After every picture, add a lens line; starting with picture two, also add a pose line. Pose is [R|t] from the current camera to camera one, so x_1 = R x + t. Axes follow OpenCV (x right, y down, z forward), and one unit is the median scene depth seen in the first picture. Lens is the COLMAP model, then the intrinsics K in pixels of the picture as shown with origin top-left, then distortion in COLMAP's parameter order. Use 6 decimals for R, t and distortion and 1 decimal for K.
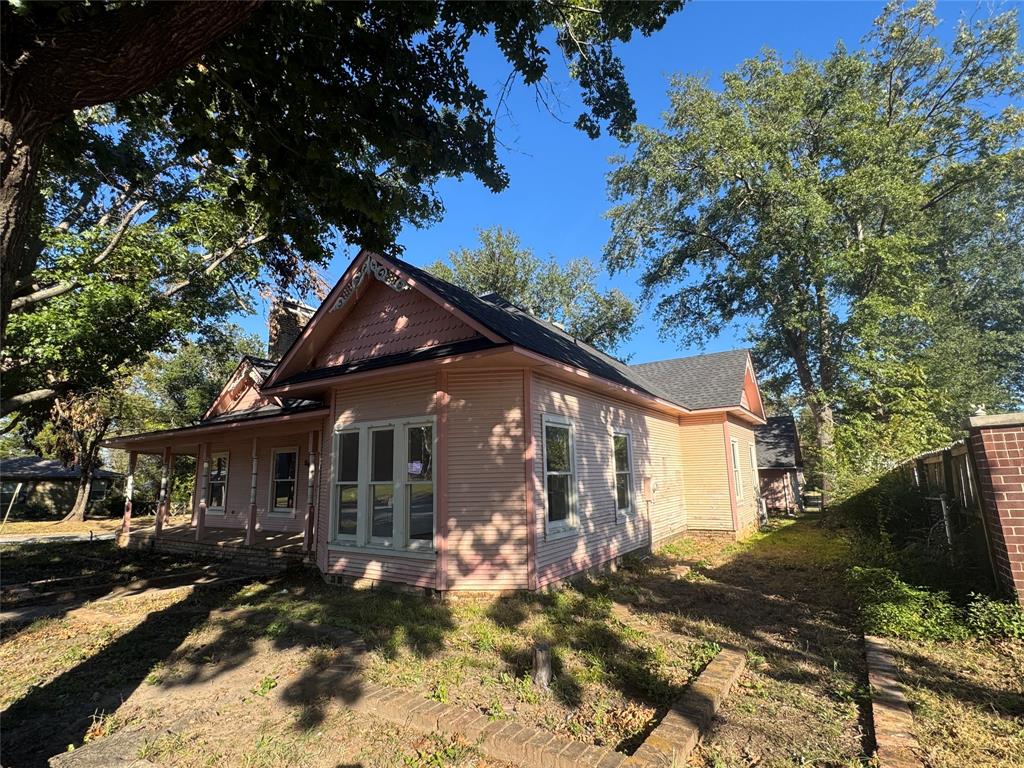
lens RADIAL K [[496.9, 0, 512.3], [0, 496.9, 382.2], [0, 0, 1]] dist [0.000044, -0.000051]
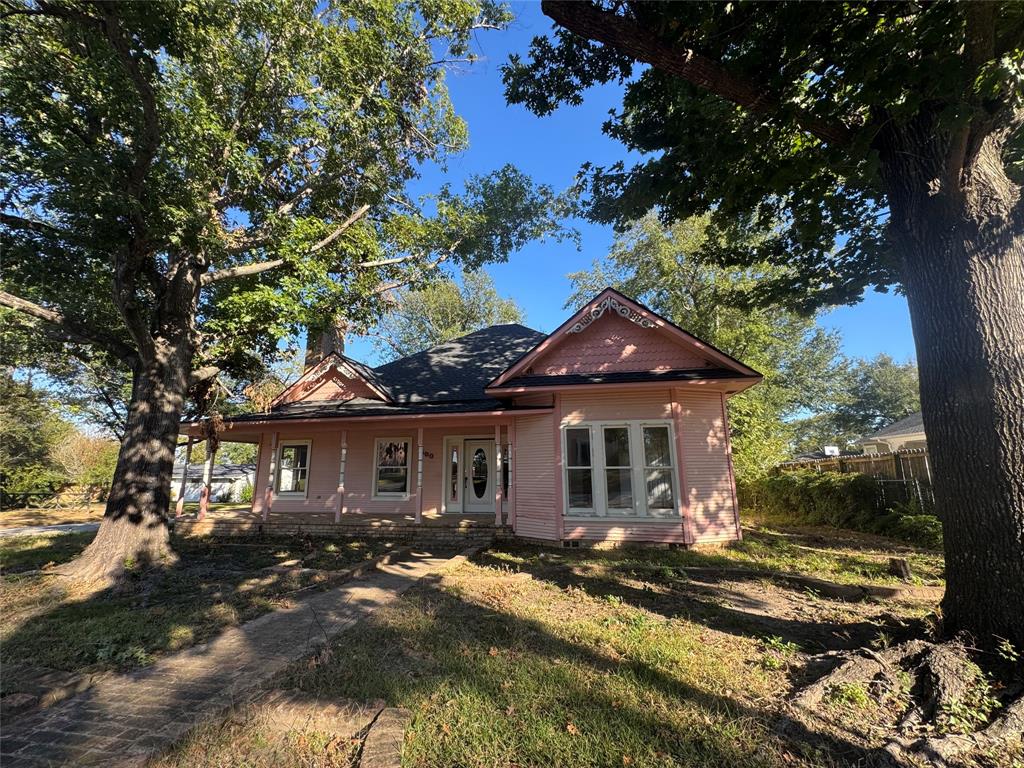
lens RADIAL K [[412.7, 0, 507.9], [0, 412.7, 383.1], [0, 0, 1]] dist [0.012450, -0.000035]
pose [[0.935628, 0.091314, 0.340973, -0.934405], [-0.080534, 0.995705, -0.045669, 0.050891], [-0.343679, 0.015269, 0.938963, 0.060007]]
